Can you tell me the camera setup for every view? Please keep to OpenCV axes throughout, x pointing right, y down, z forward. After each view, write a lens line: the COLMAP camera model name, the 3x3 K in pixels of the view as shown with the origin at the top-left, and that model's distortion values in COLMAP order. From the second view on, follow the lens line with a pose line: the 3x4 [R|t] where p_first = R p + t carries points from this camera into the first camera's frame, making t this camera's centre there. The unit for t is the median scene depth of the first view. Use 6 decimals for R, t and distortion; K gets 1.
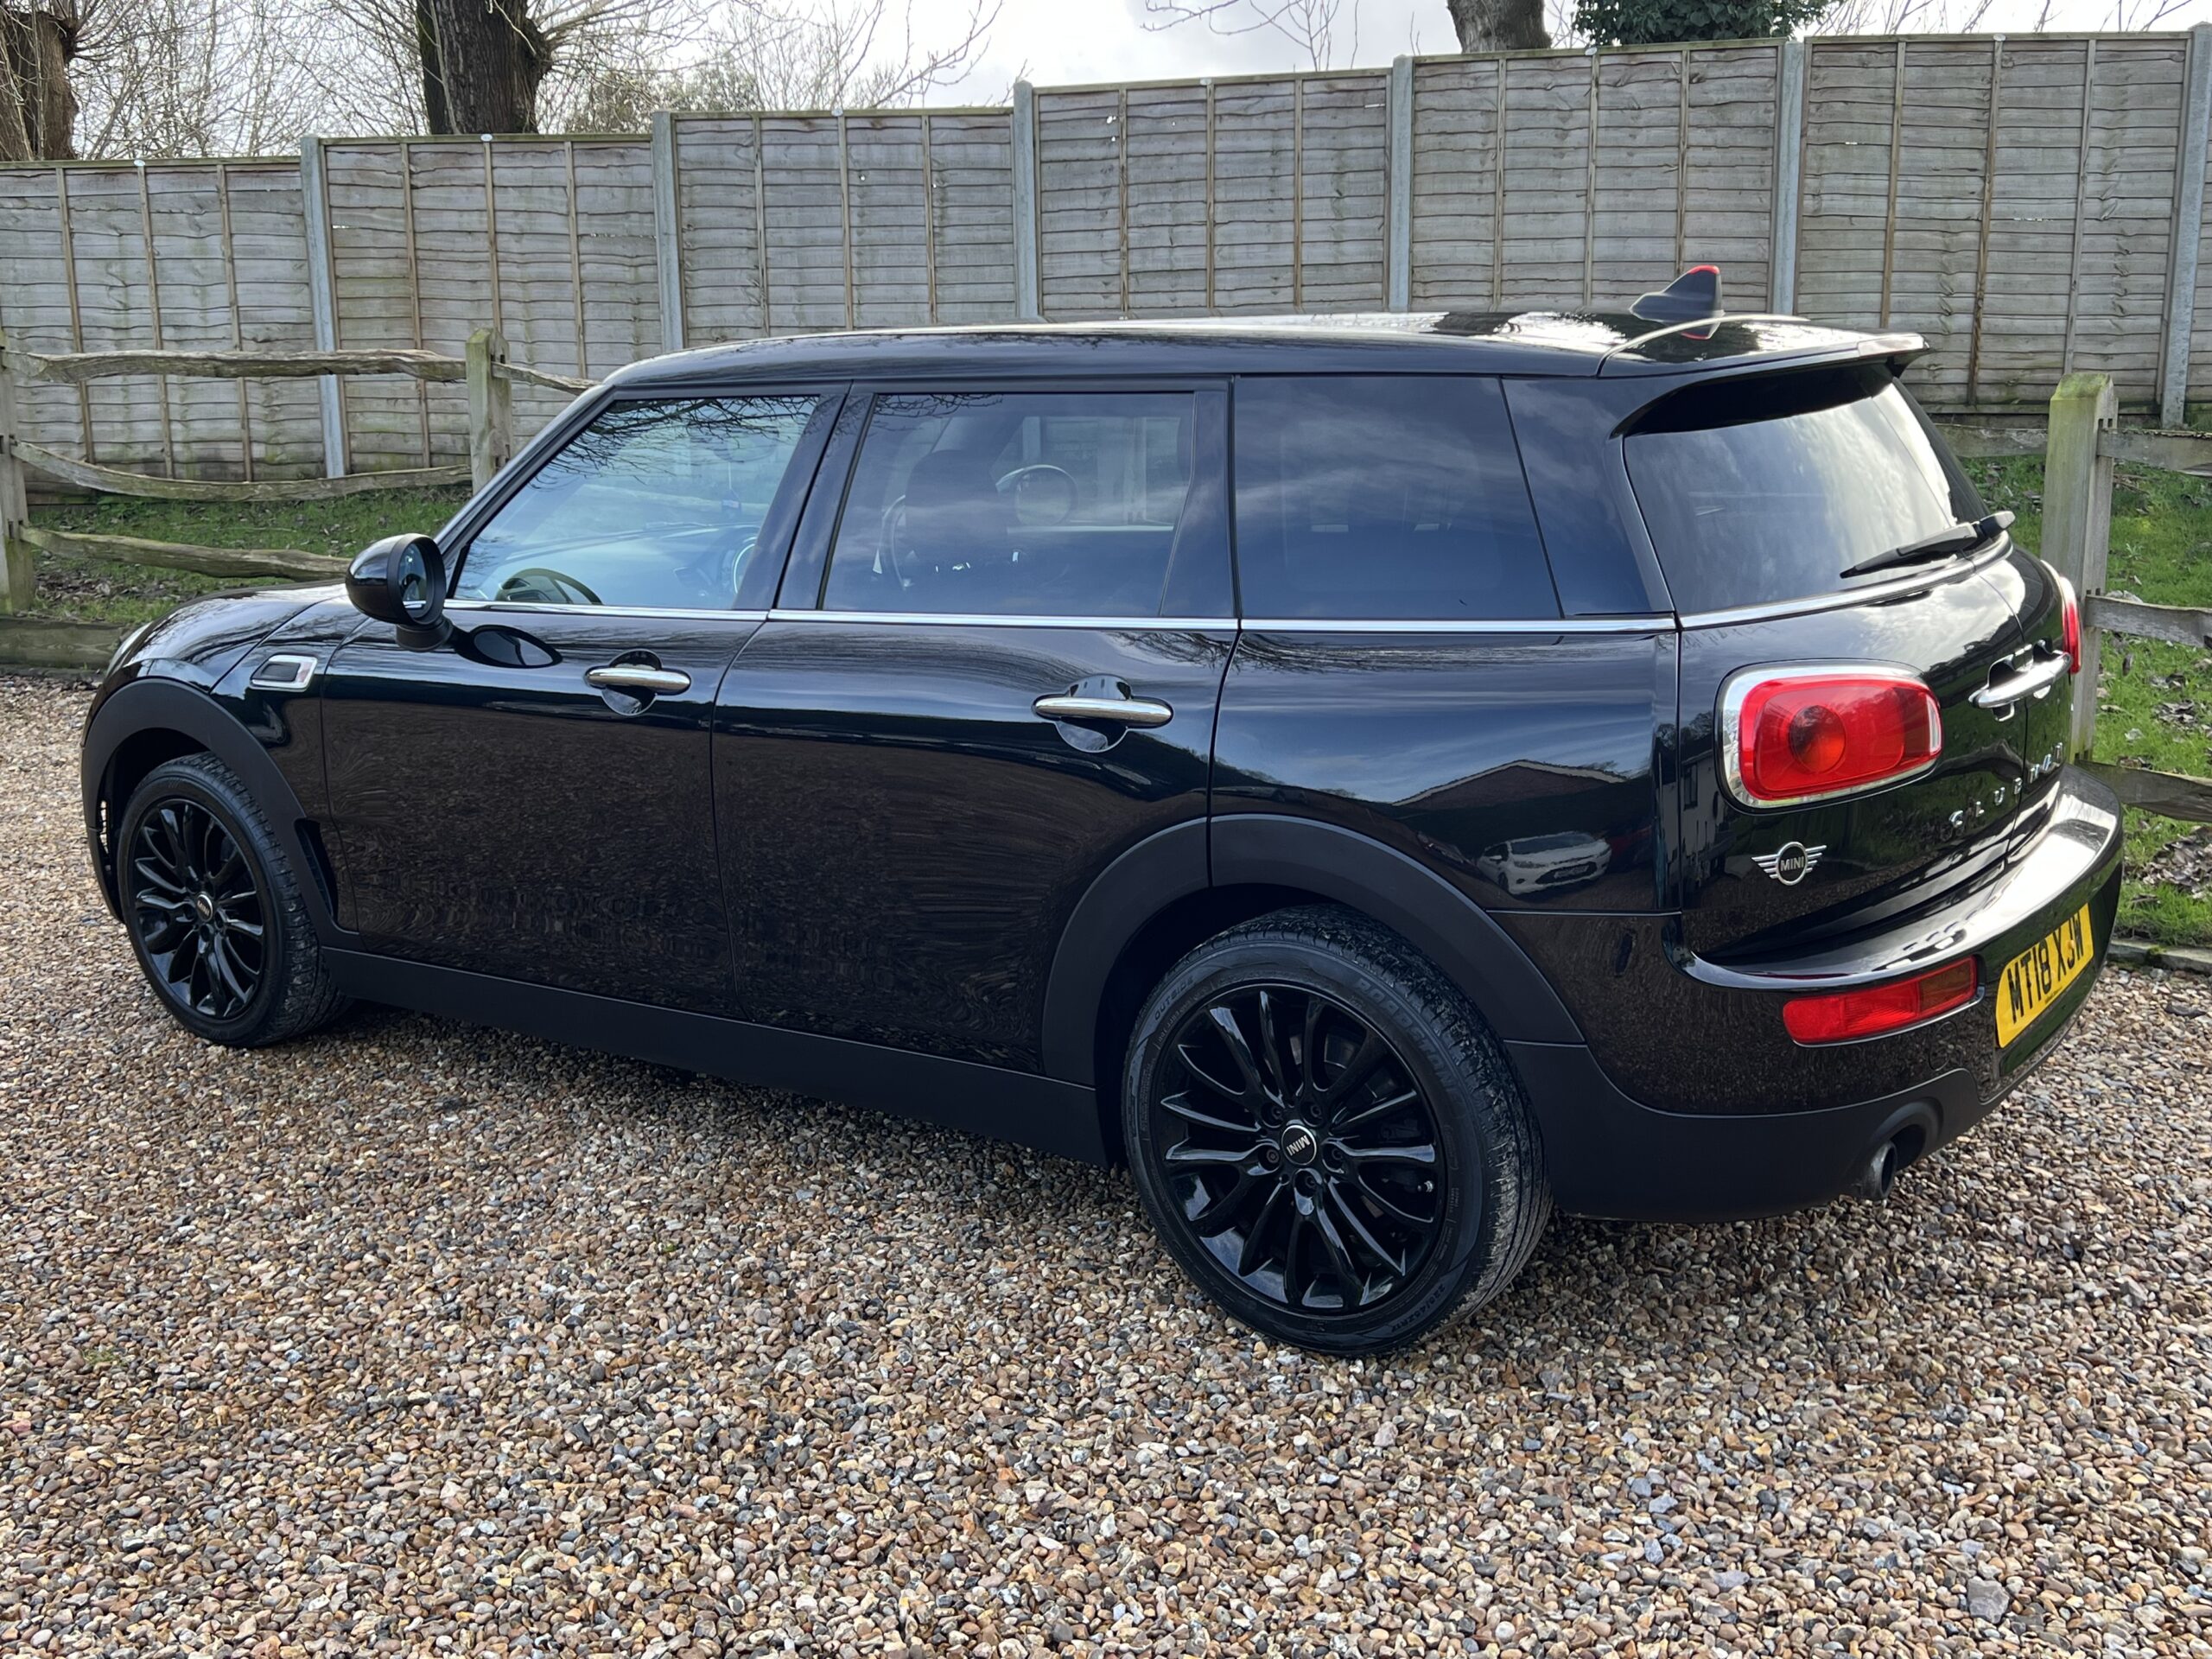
lens RADIAL K [[2188.8, 0, 1092.4], [0, 2188.8, 810.7], [0, 0, 1]] dist [0.053604, -0.064579]
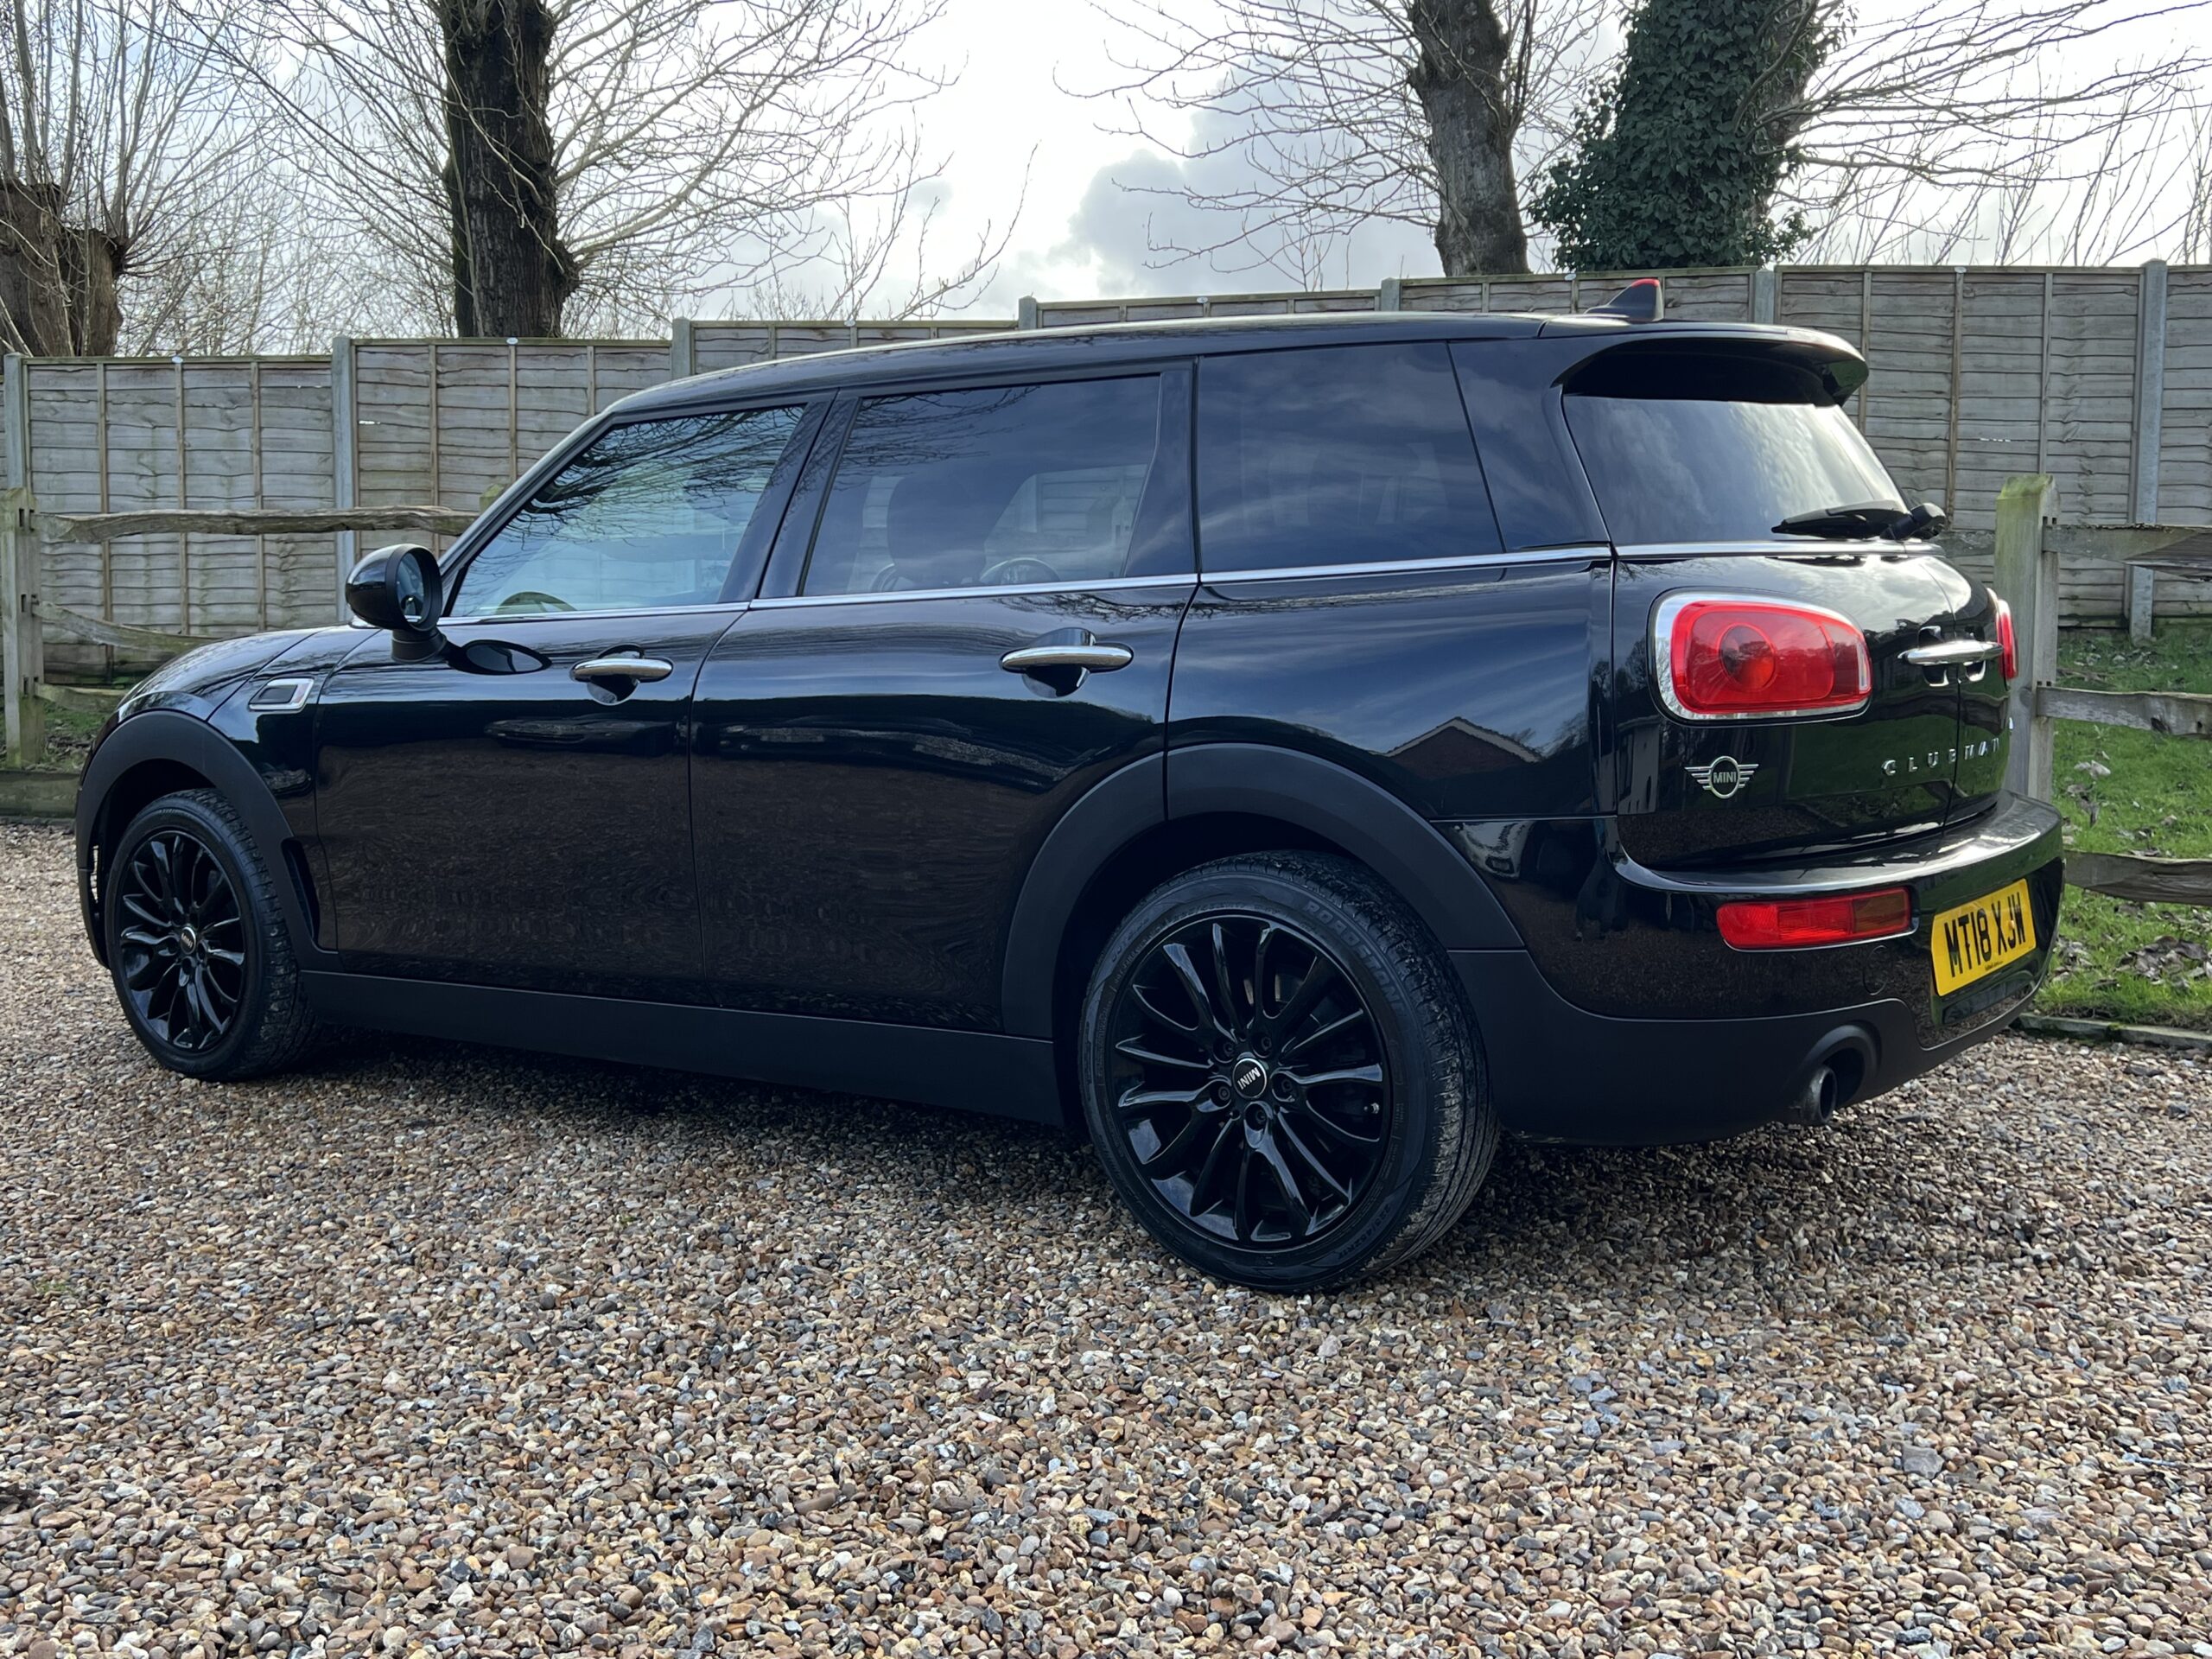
lens RADIAL K [[2185.3, 0, 1093.8], [0, 2185.3, 829.2], [0, 0, 1]] dist [0.070454, -0.113309]
pose [[0.999814, 0.019242, -0.001192, 0.020231], [-0.019246, 0.992594, -0.119944, 0.154725], [-0.001125, 0.119944, 0.992780, -0.018746]]
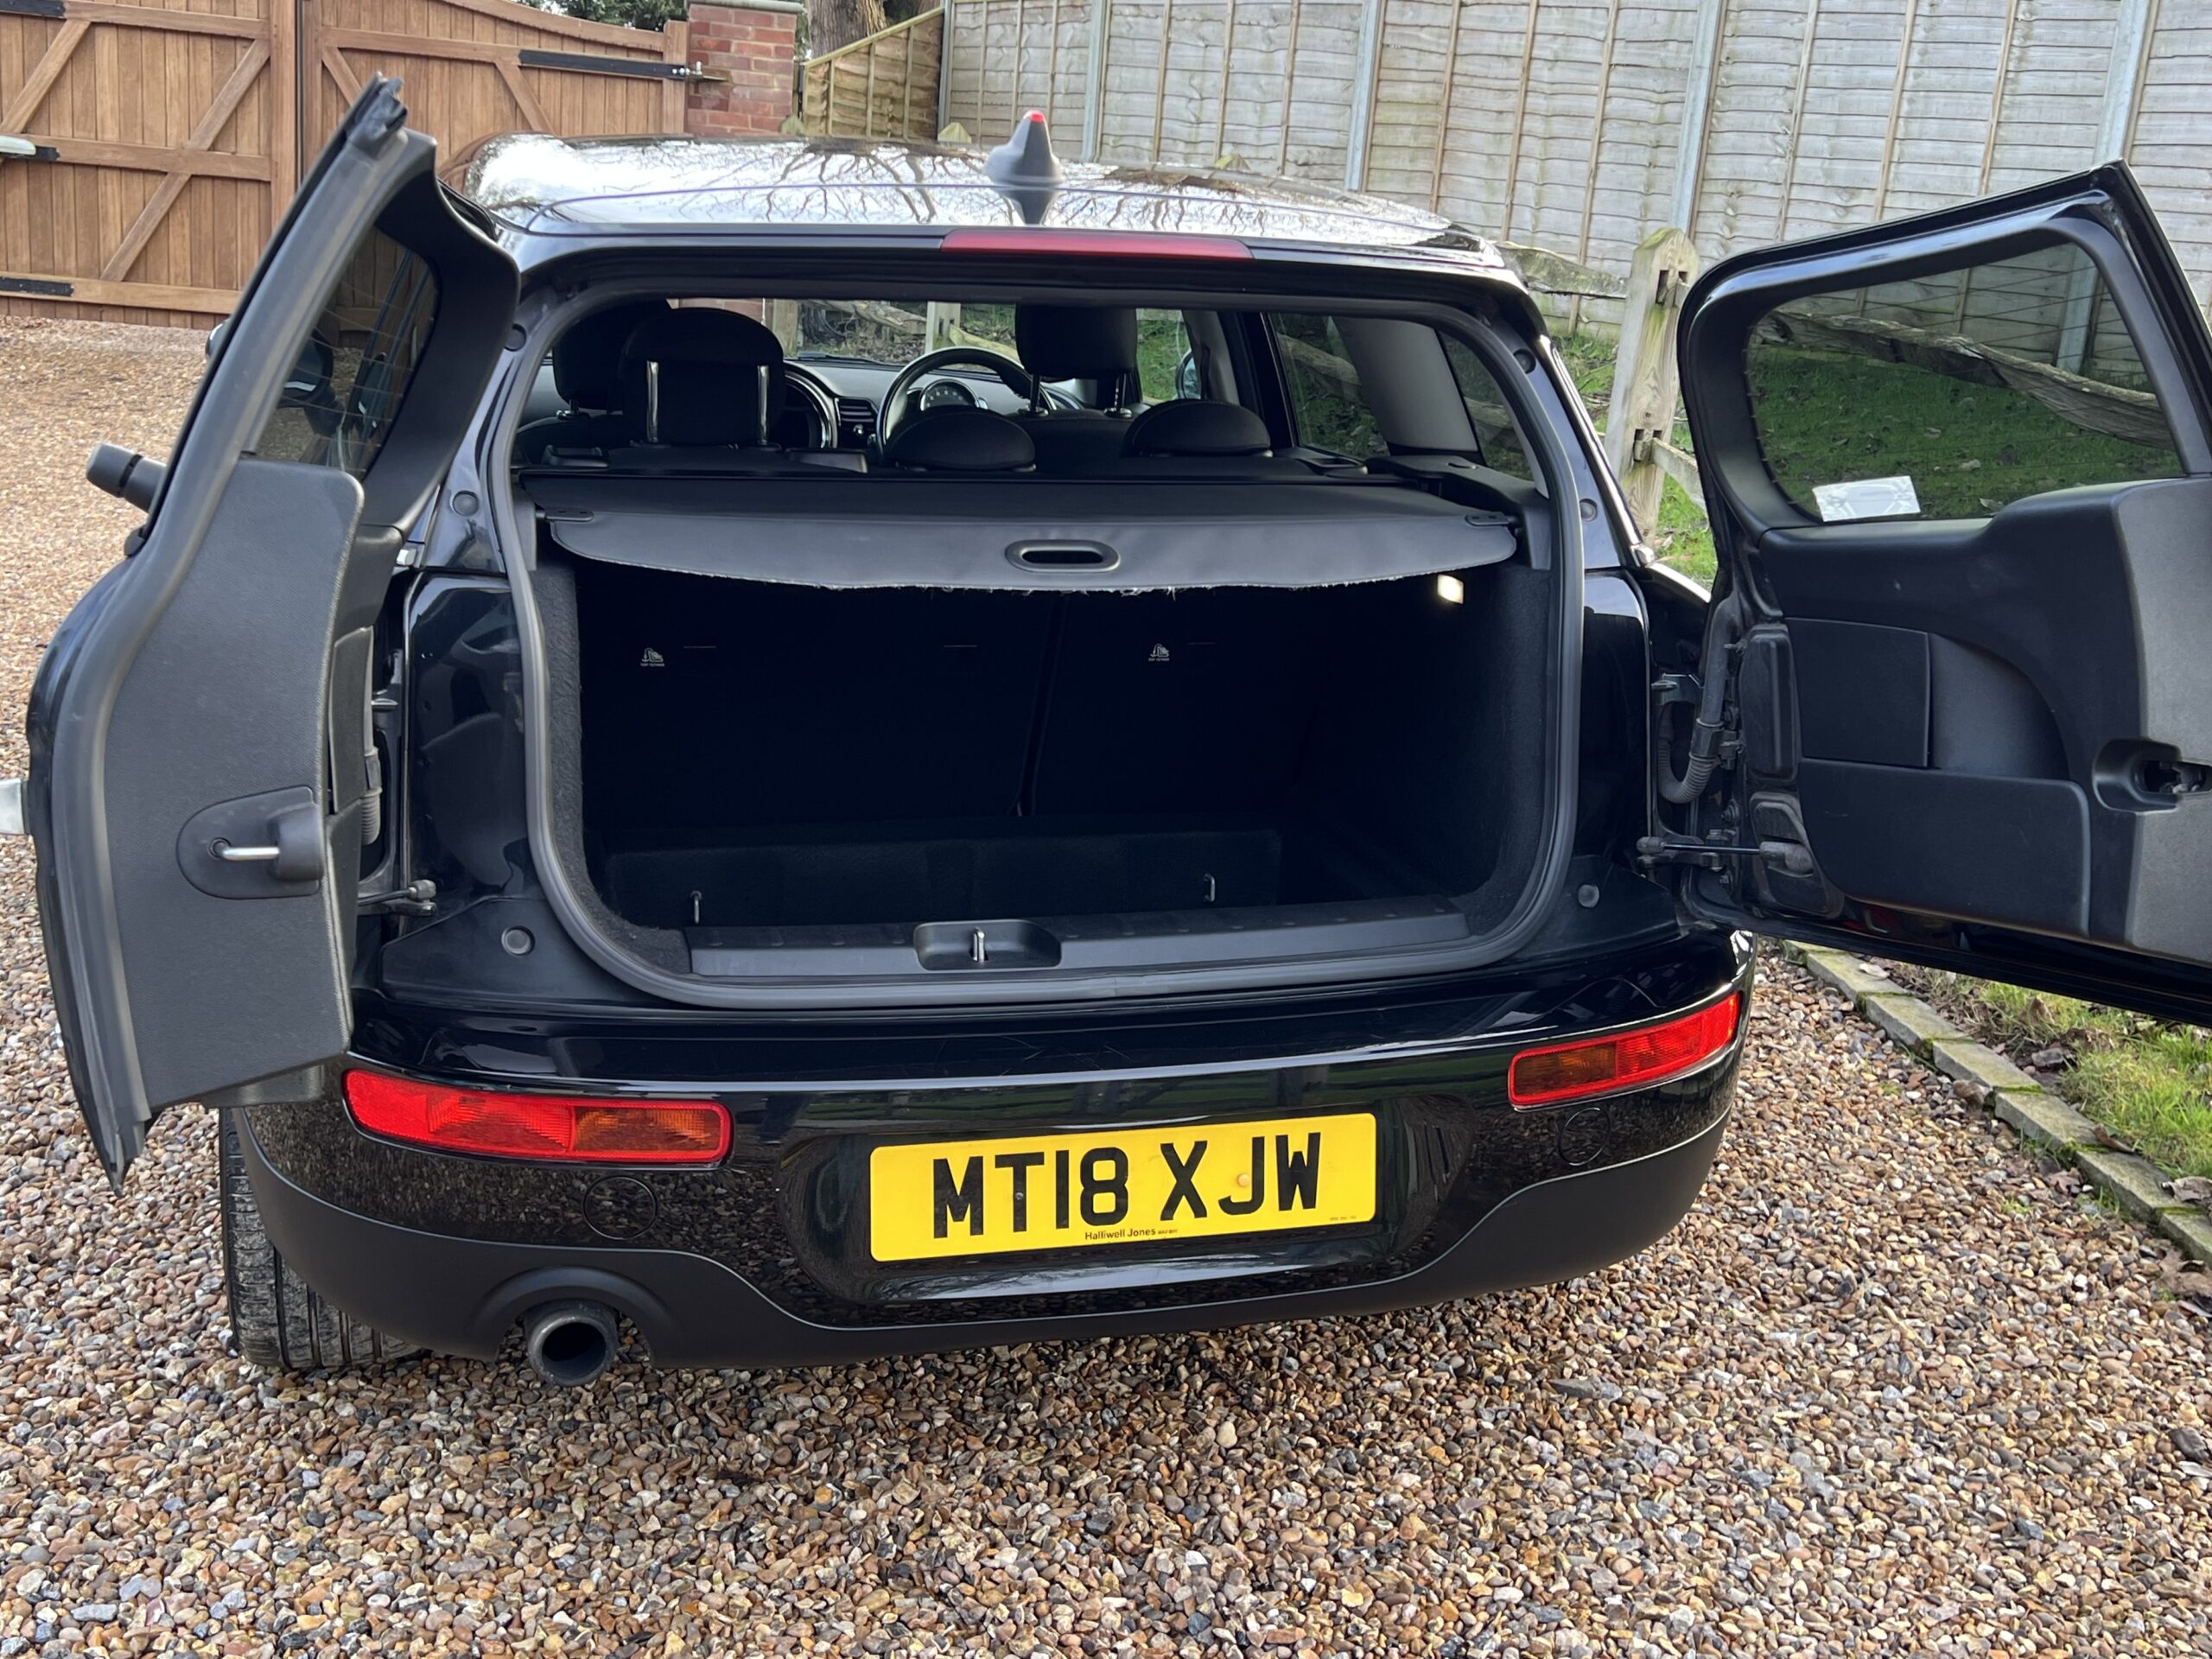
lens RADIAL K [[2368.0, 0, 1106.0], [0, 2368.0, 829.5], [0, 0, 1]] dist [0.103350, -0.176977]
pose [[0.783981, 0.233253, -0.575298, 0.826536], [-0.204673, 0.972029, 0.115191, -0.118775], [0.586074, 0.027441, 0.809792, 0.409860]]
